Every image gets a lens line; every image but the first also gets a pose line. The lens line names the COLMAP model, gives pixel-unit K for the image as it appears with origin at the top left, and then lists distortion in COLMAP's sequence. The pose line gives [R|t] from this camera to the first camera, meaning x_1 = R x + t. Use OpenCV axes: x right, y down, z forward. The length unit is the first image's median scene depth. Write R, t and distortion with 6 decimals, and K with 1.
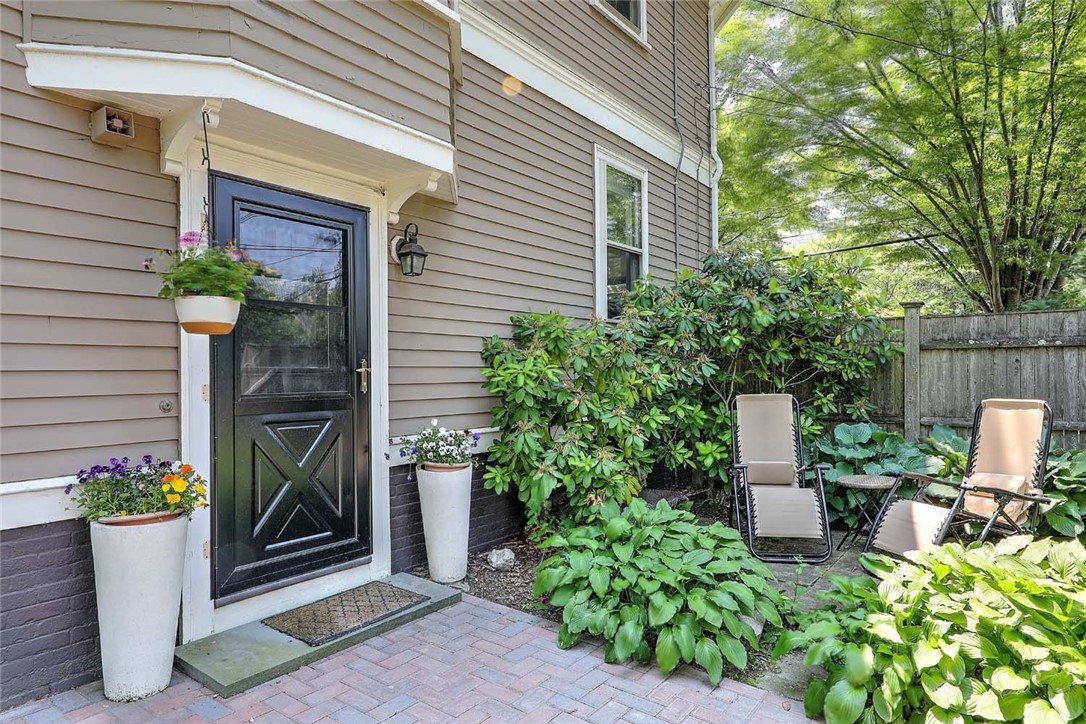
lens RADIAL K [[687.5, 0, 543.0], [0, 687.5, 362.0], [0, 0, 1]] dist [0.009481, 0.002825]
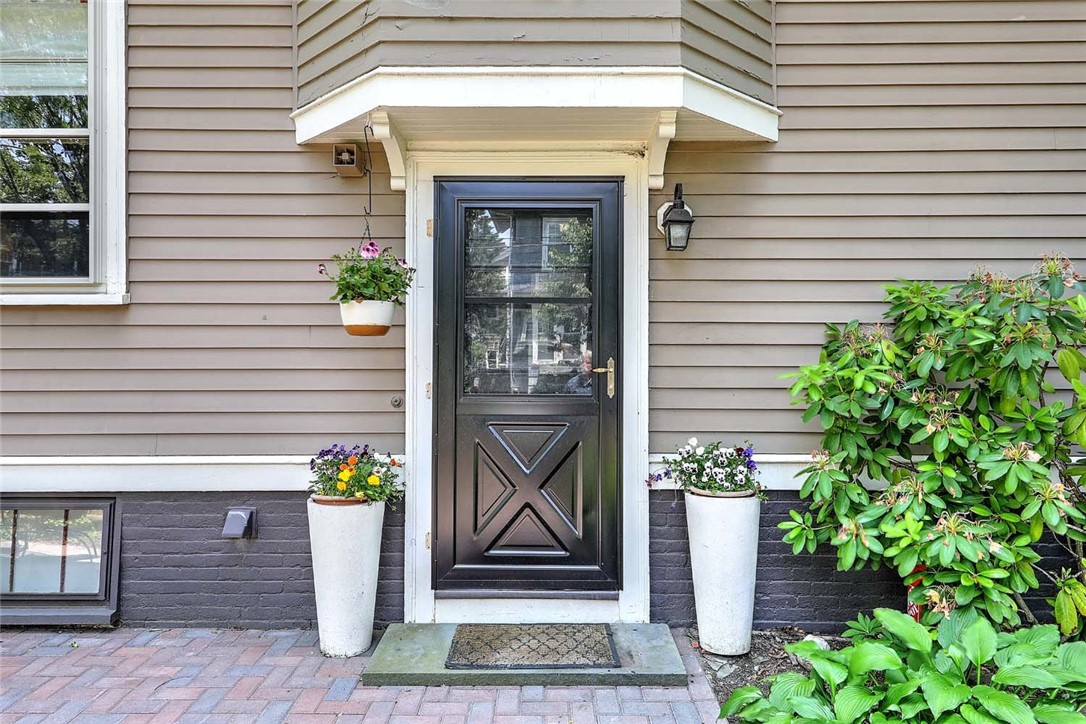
lens RADIAL K [[696.4, 0, 543.0], [0, 696.4, 362.0], [0, 0, 1]] dist [-0.001966, -0.000533]
pose [[0.570000, -0.001052, -0.821644, 0.376695], [0.003961, 0.999991, 0.001468, 0.000211], [0.821635, -0.004091, 0.569999, 0.424848]]
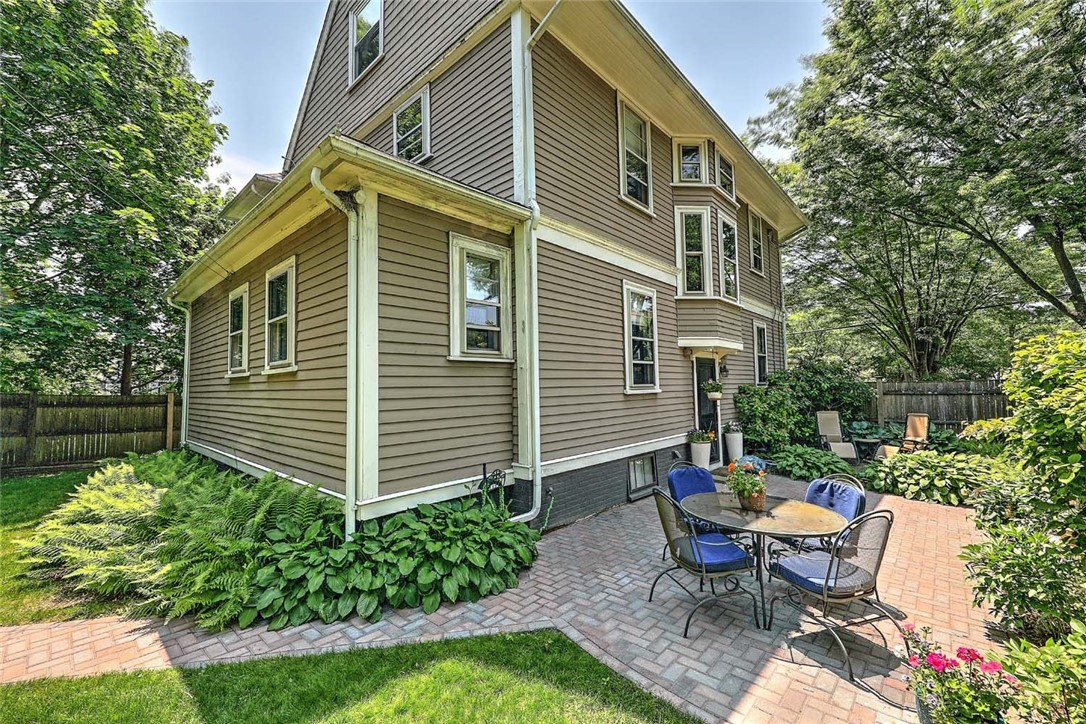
lens RADIAL K [[439.2, 0, 543.0], [0, 439.2, 362.0], [0, 0, 1]] dist [-0.010479, -0.000063]
pose [[0.991485, -0.015431, -0.129300, -0.782013], [0.010082, 0.999070, -0.041925, -0.120400], [0.129827, 0.040265, 0.990719, -1.239185]]
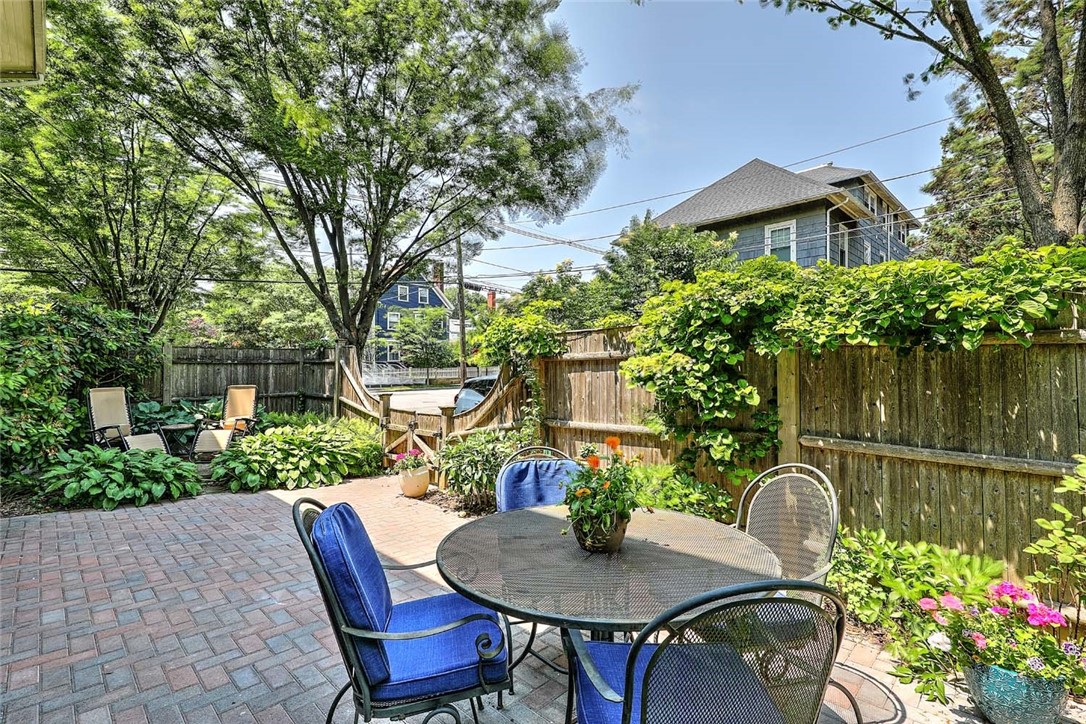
lens RADIAL K [[498.9, 0, 543.0], [0, 498.9, 362.0], [0, 0, 1]] dist [0.001357, 0.000156]
pose [[0.178376, 0.015867, 0.983834, -0.927789], [-0.013247, 0.999818, -0.013723, -0.021734], [-0.983873, -0.010585, 0.178554, -0.412351]]
